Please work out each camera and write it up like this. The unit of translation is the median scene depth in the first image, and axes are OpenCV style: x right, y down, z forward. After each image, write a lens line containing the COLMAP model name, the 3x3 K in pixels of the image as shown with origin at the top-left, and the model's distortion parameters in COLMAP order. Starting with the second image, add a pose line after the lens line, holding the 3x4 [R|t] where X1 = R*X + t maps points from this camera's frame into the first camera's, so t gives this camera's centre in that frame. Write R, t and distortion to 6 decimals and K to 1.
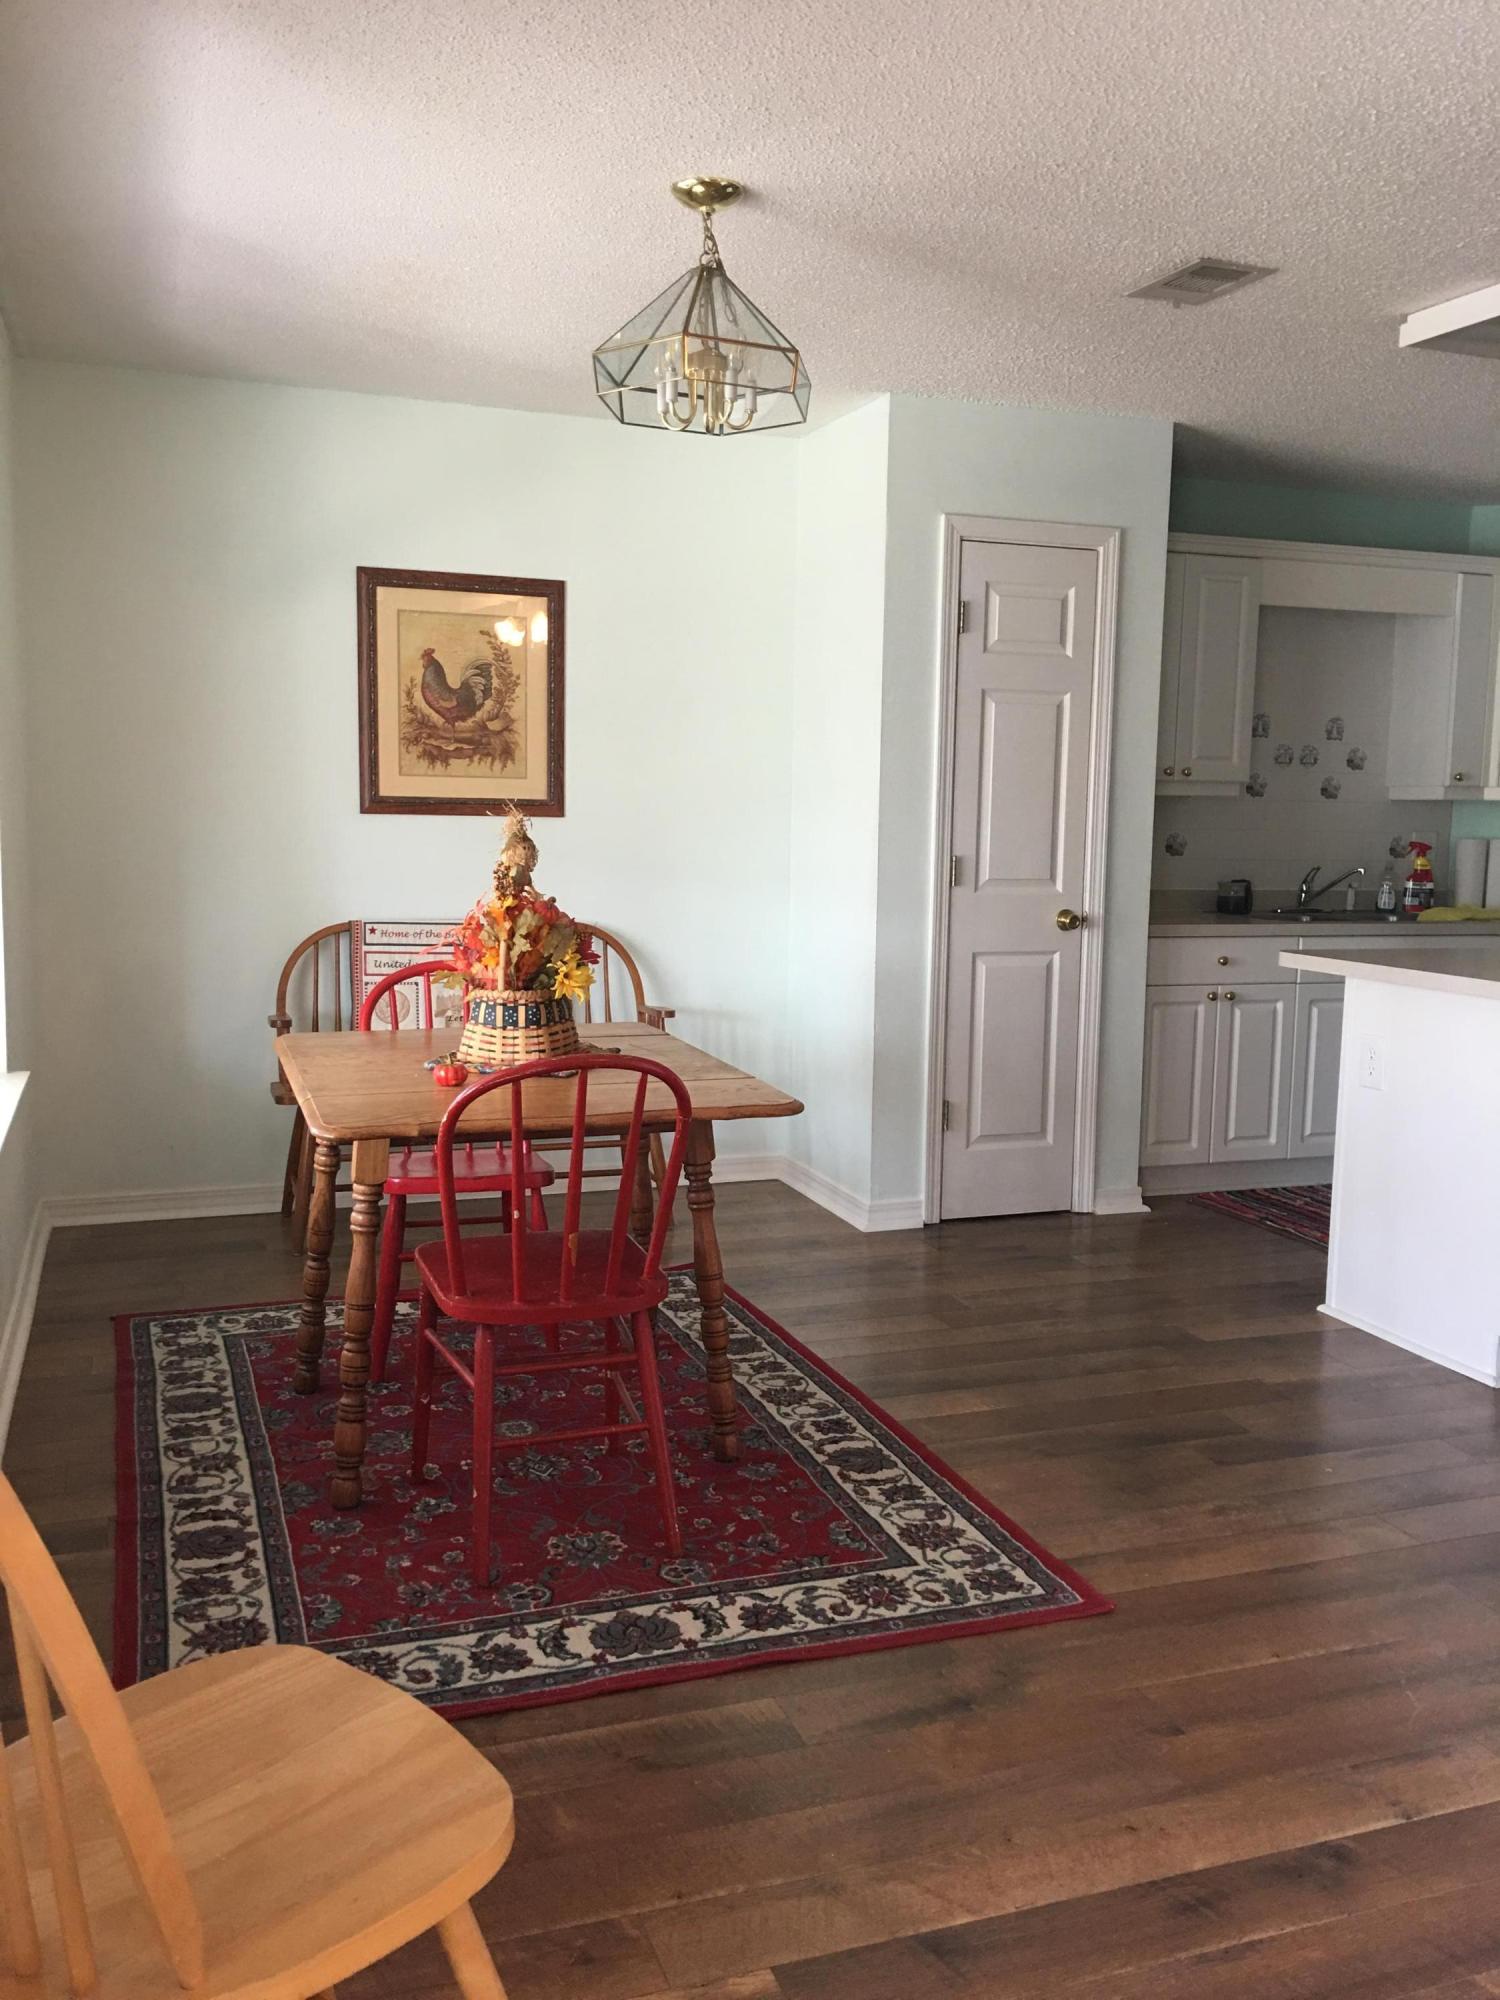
lens RADIAL K [[1686.1, 0, 750.0], [0, 1686.1, 1000.0], [0, 0, 1]] dist [0.081148, -0.160700]
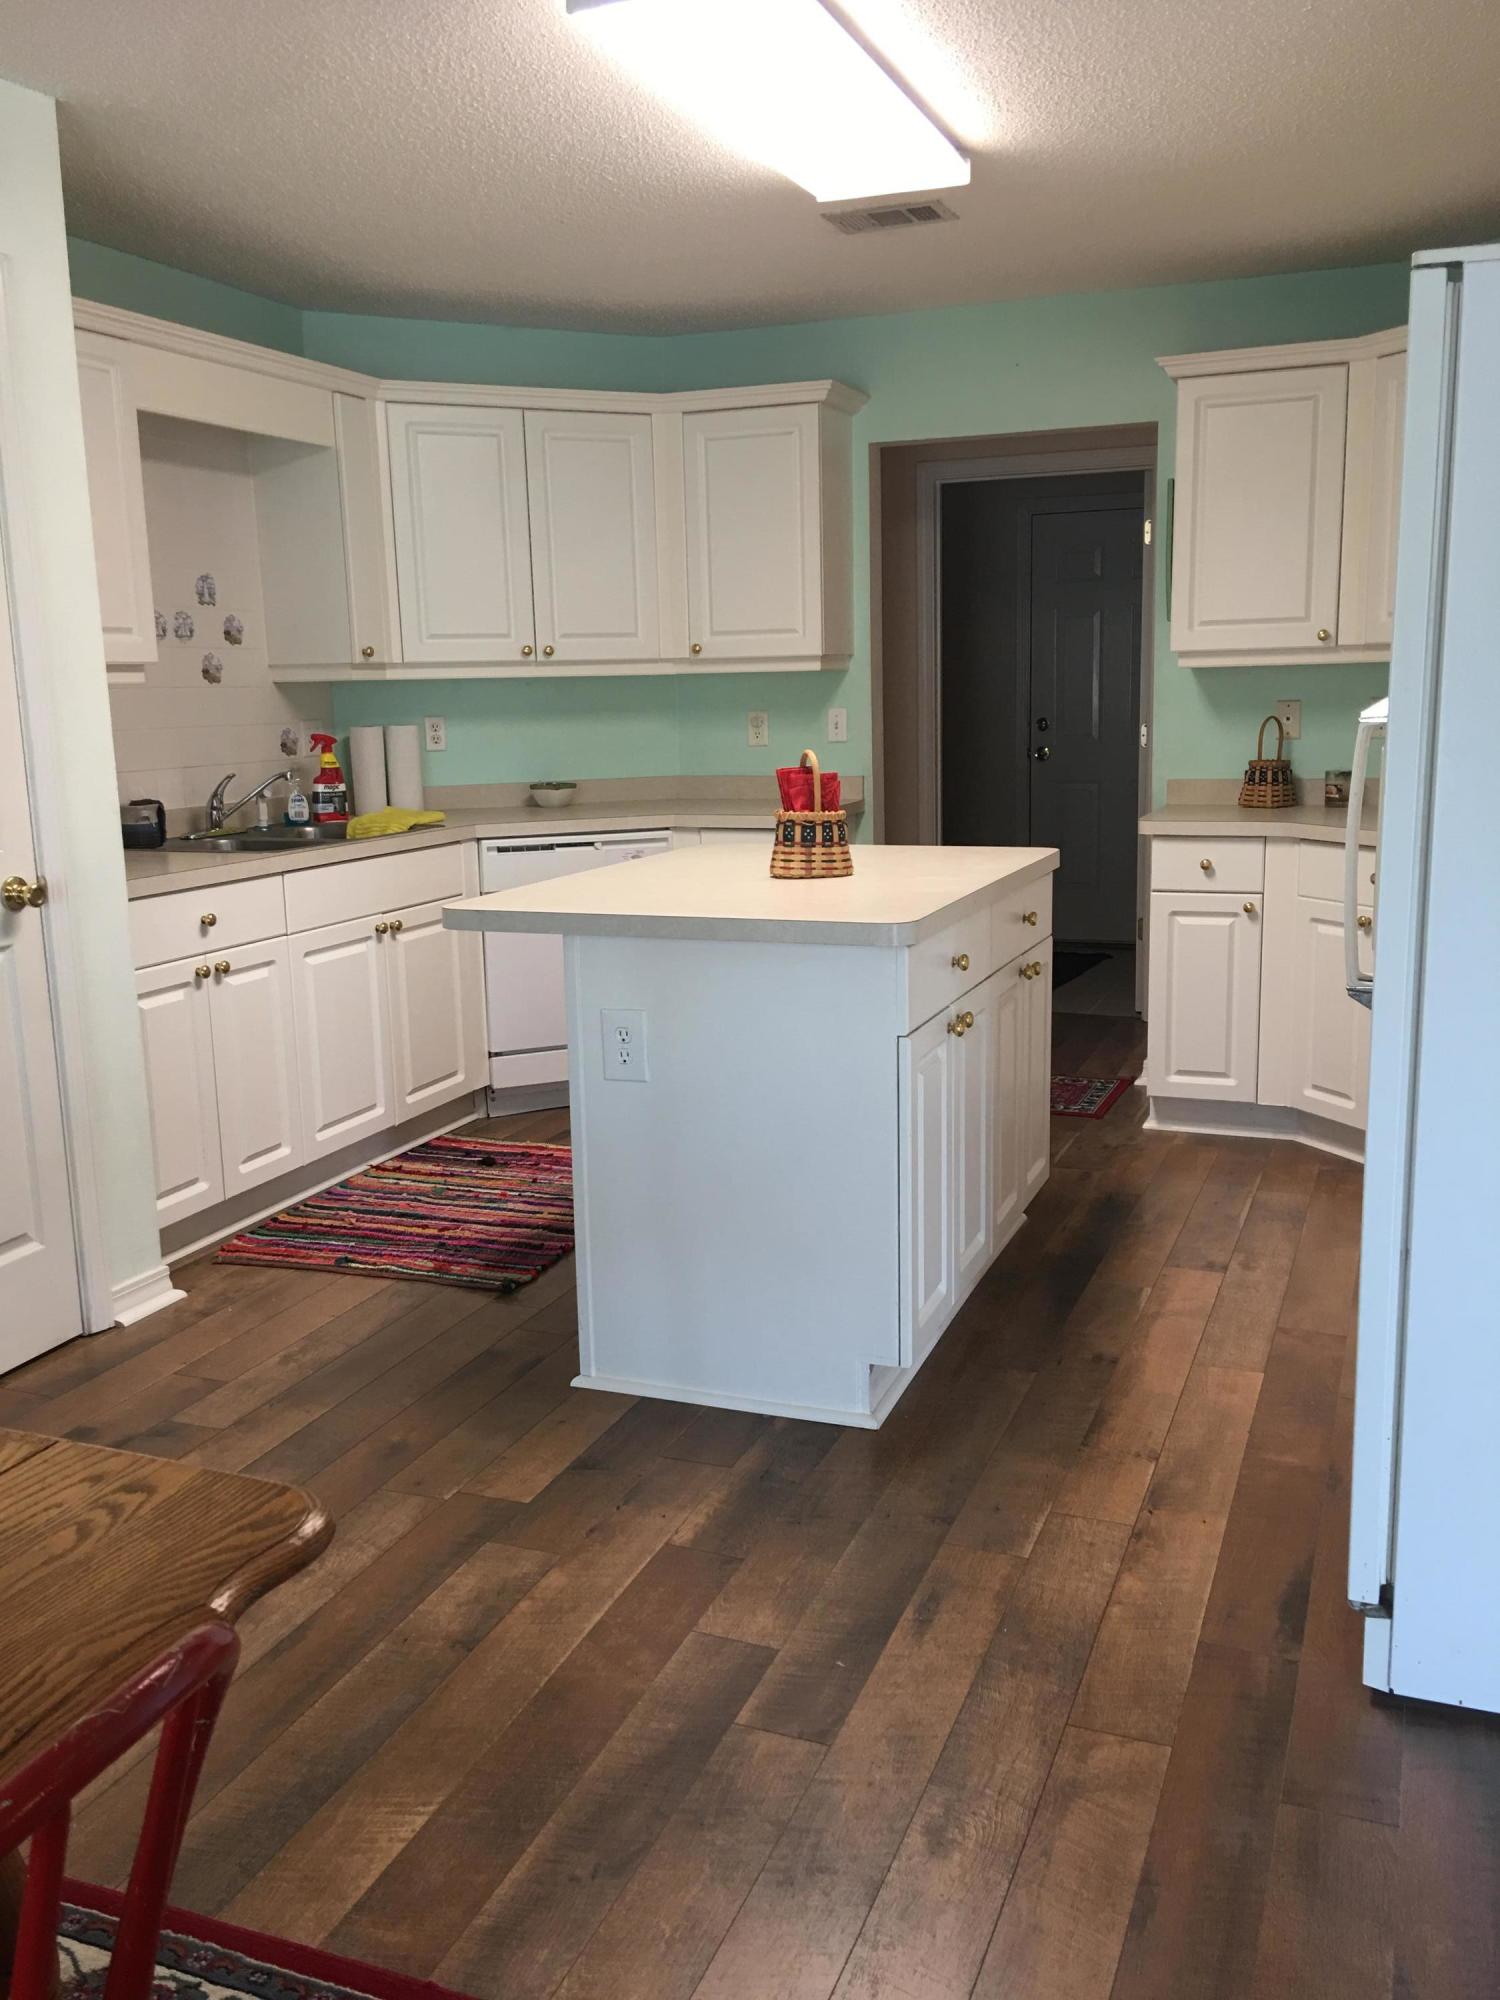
lens RADIAL K [[1686.1, 0, 750.0], [0, 1686.1, 1000.0], [0, 0, 1]] dist [0.081148, -0.160700]
pose [[0.656351, -0.172894, 0.734378, -0.086988], [0.119994, 0.984920, 0.124634, -0.044718], [-0.744852, 0.006317, 0.667200, 0.313946]]
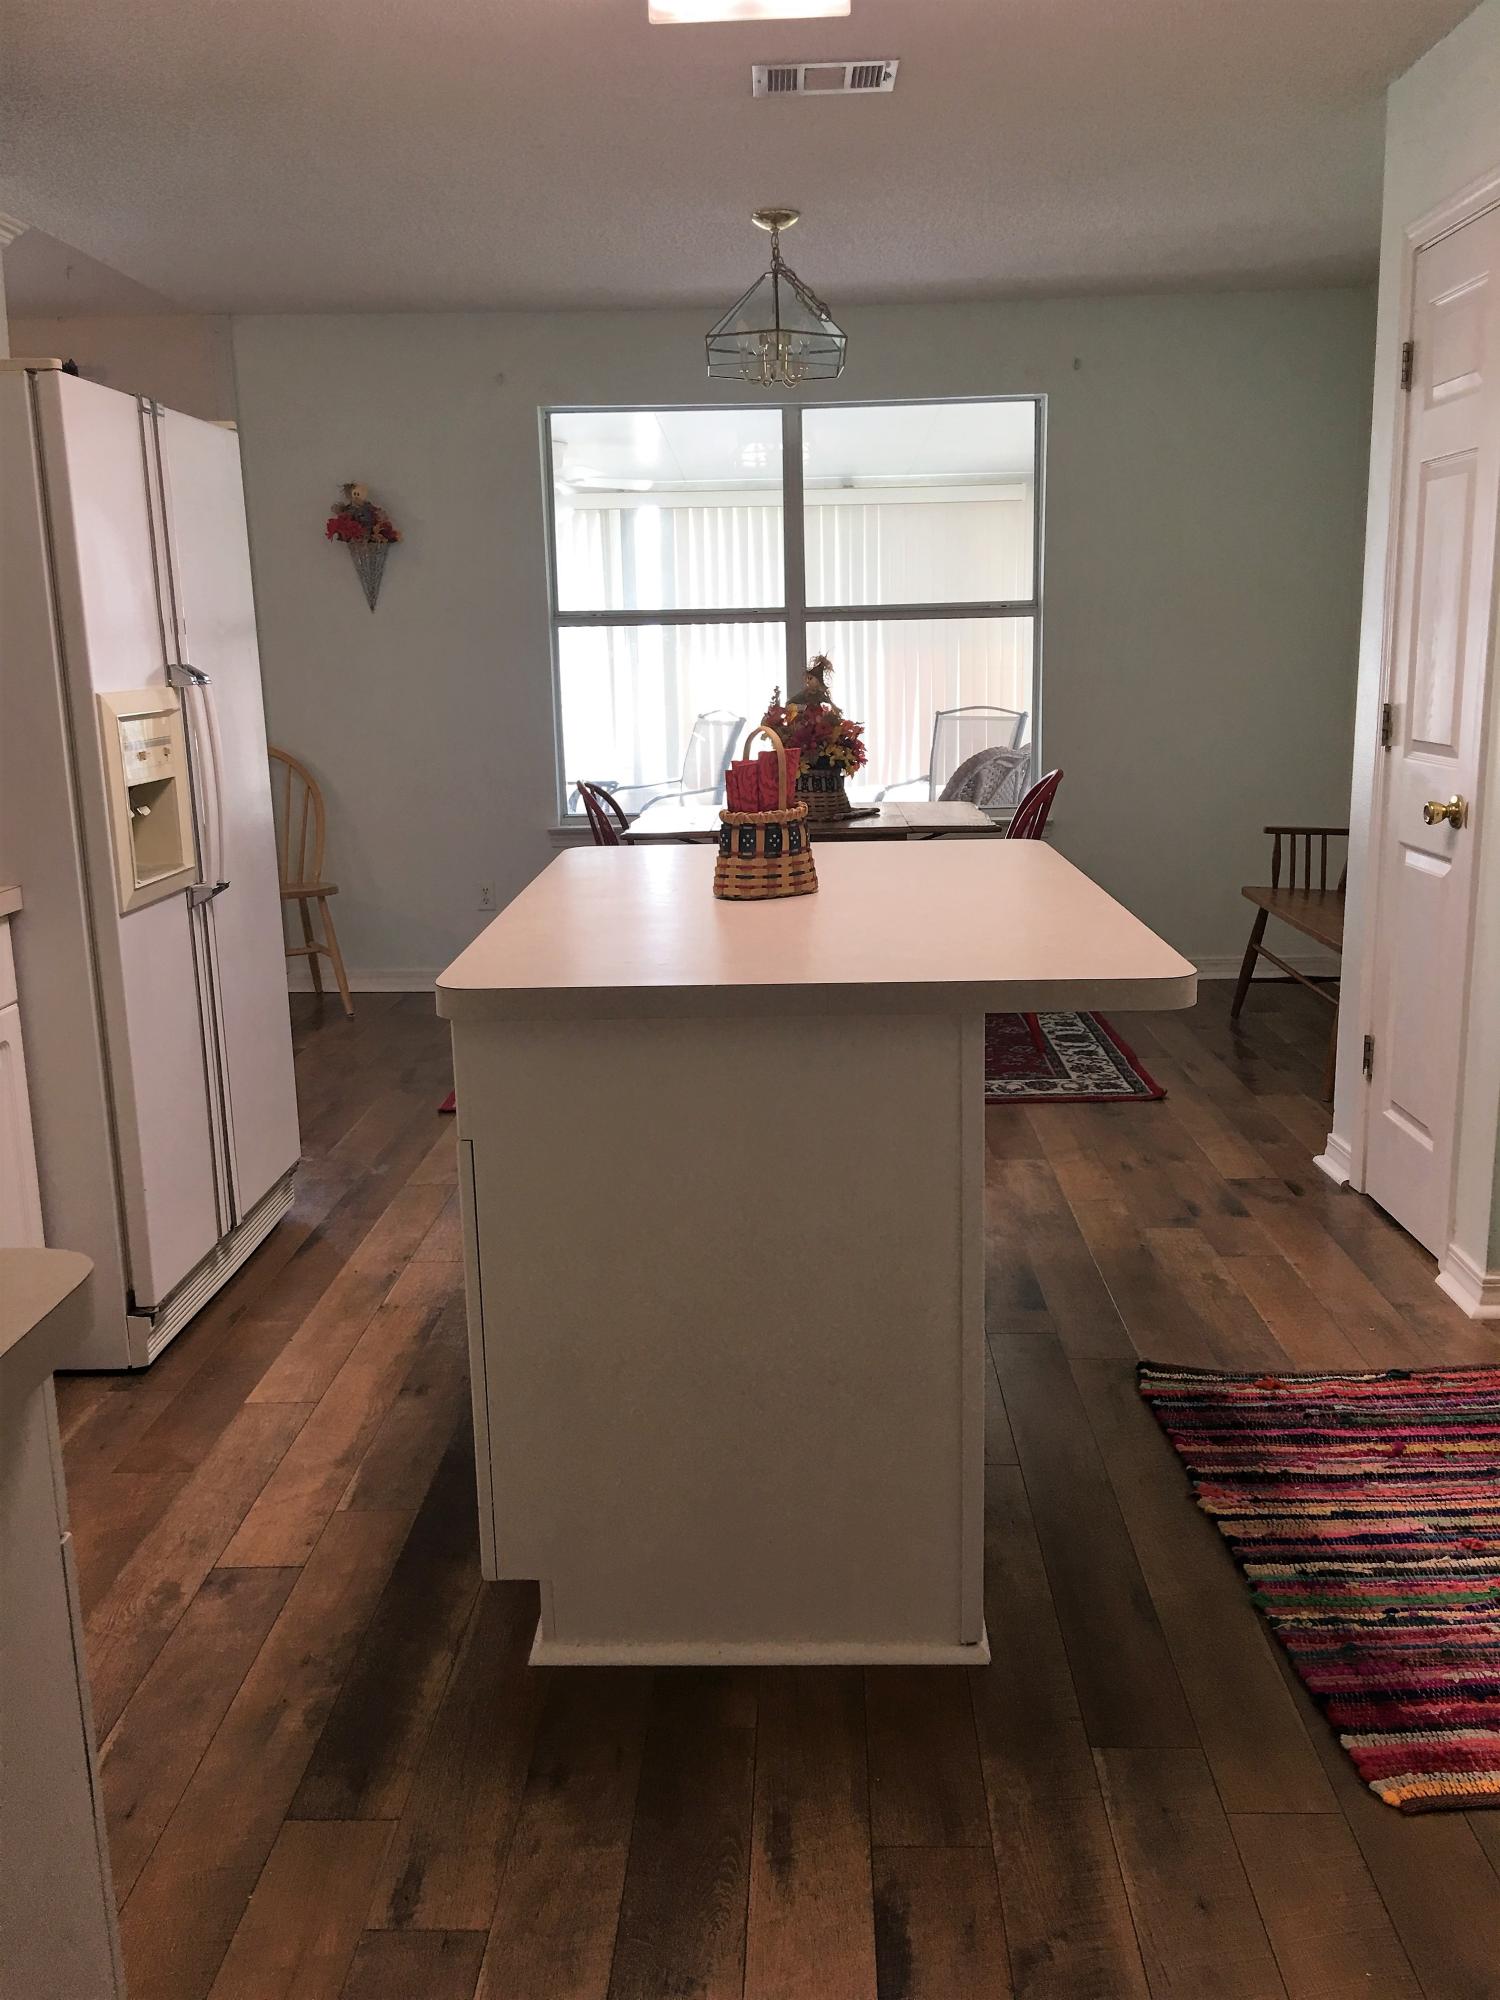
lens RADIAL K [[1686.1, 0, 750.0], [0, 1686.1, 1000.0], [0, 0, 1]] dist [0.081148, -0.160700]
pose [[-0.360497, 0.187457, -0.913730, 0.729884], [-0.093223, 0.967452, 0.235257, -0.085891], [0.928090, 0.169990, -0.331288, 0.808472]]
